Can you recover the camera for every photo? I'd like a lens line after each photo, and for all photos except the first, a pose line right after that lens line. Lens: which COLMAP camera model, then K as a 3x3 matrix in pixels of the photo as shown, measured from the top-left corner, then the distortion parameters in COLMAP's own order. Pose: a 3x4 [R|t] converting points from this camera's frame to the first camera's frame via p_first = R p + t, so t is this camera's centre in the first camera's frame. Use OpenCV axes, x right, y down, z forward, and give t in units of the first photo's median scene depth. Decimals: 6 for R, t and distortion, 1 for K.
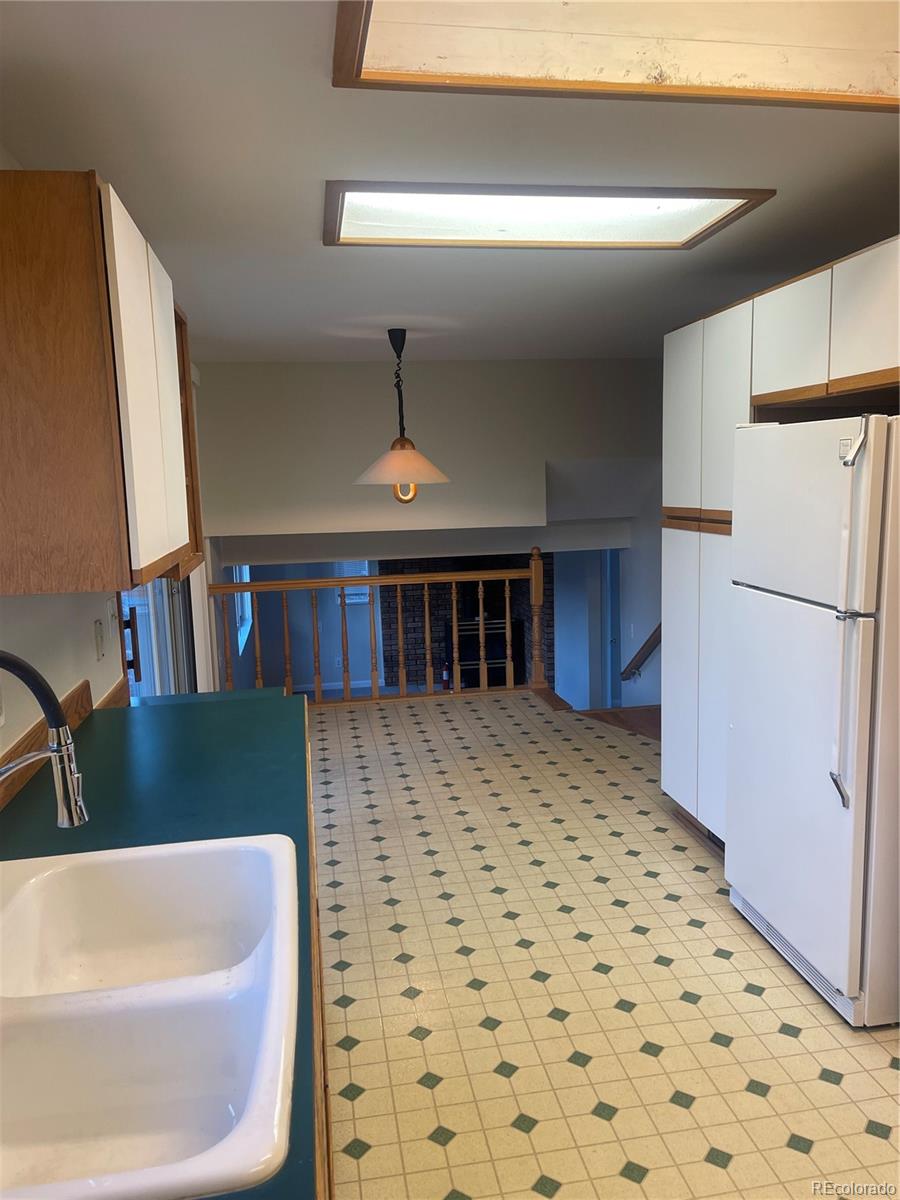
lens RADIAL K [[901.3, 0, 453.6], [0, 901.3, 604.2], [0, 0, 1]] dist [0.011973, 0.002412]
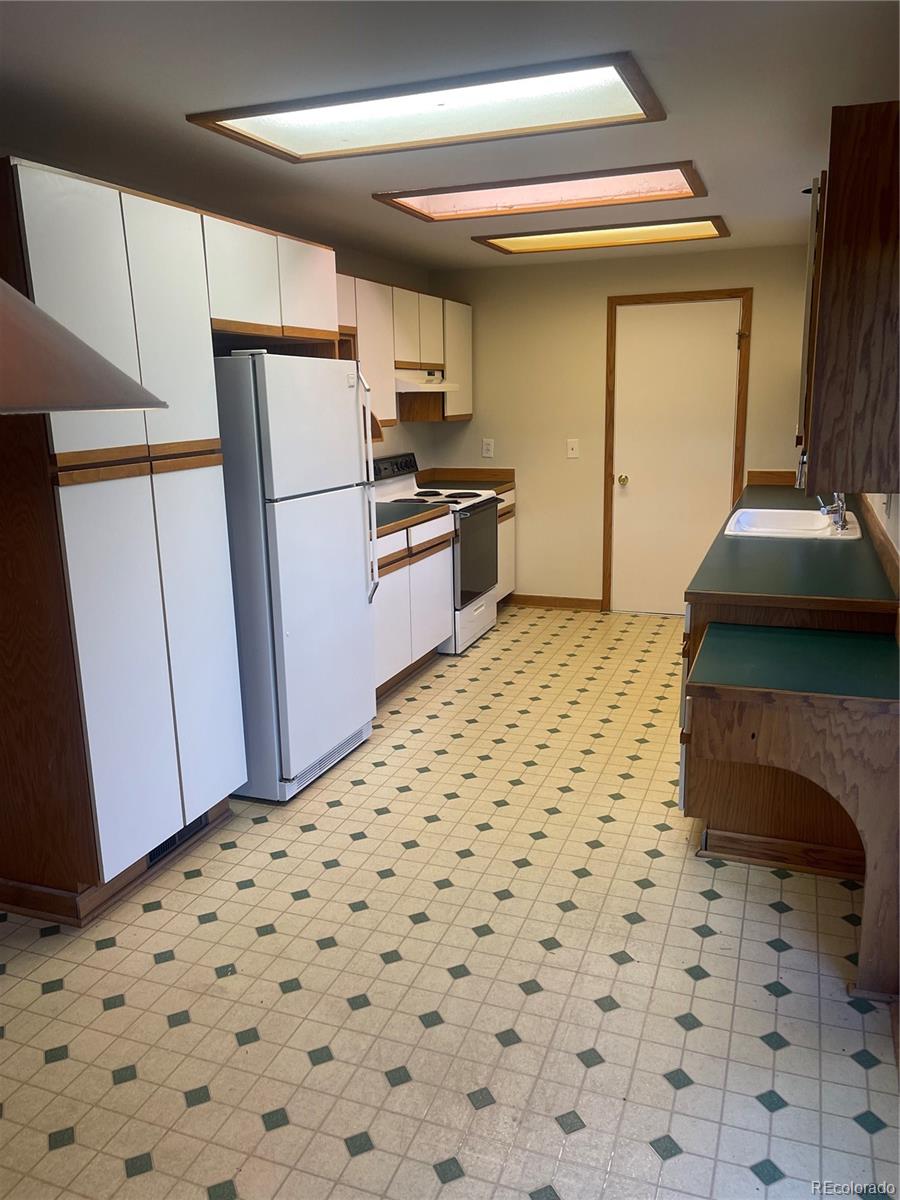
lens RADIAL K [[901.3, 0, 454.0], [0, 901.3, 598.4], [0, 0, 1]] dist [0.011973, 0.002412]
pose [[-0.863503, -0.064504, 0.500201, -0.385683], [0.118061, 0.938378, 0.324821, -0.221233], [-0.490330, 0.339538, -0.802677, 1.670504]]
